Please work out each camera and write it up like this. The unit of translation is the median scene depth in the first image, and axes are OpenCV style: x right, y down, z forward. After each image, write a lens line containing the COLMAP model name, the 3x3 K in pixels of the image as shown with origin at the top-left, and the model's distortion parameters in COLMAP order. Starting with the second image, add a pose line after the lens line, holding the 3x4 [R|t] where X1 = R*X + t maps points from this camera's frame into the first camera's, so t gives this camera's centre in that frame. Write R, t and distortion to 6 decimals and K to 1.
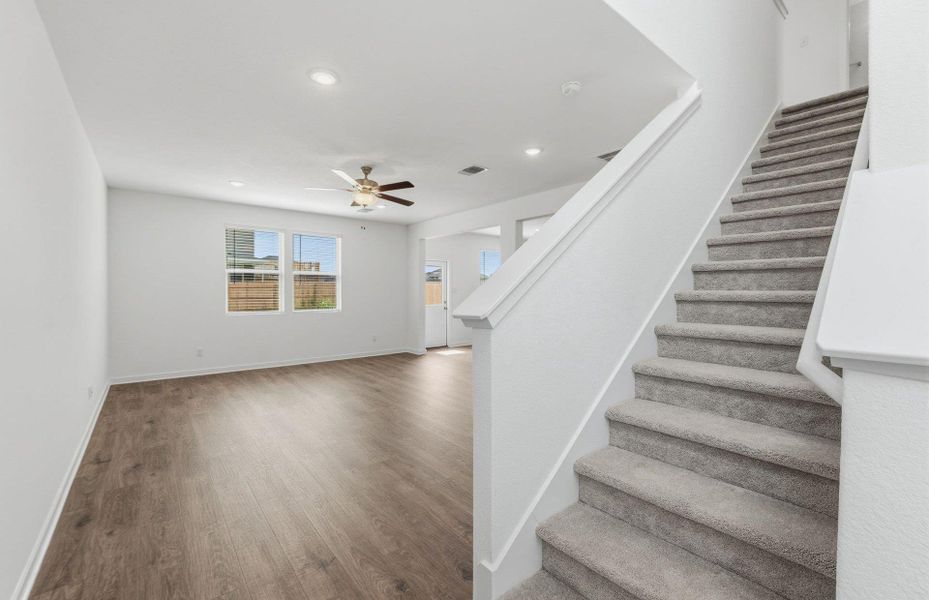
lens RADIAL K [[391.0, 0, 467.8], [0, 391.0, 296.3], [0, 0, 1]] dist [-0.005445, -0.000301]
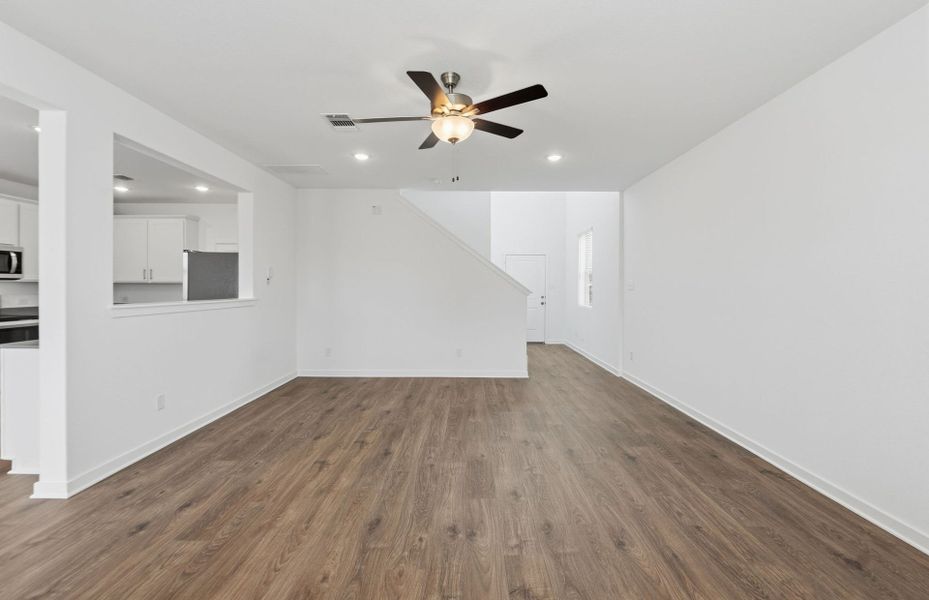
lens RADIAL K [[391.0, 0, 471.7], [0, 391.0, 284.8], [0, 0, 1]] dist [-0.005445, -0.000301]
pose [[-0.776576, 0.000074, 0.630023, -0.572186], [0.006657, 0.999945, 0.008087, -0.016187], [-0.629988, 0.010474, -0.776534, 1.255951]]
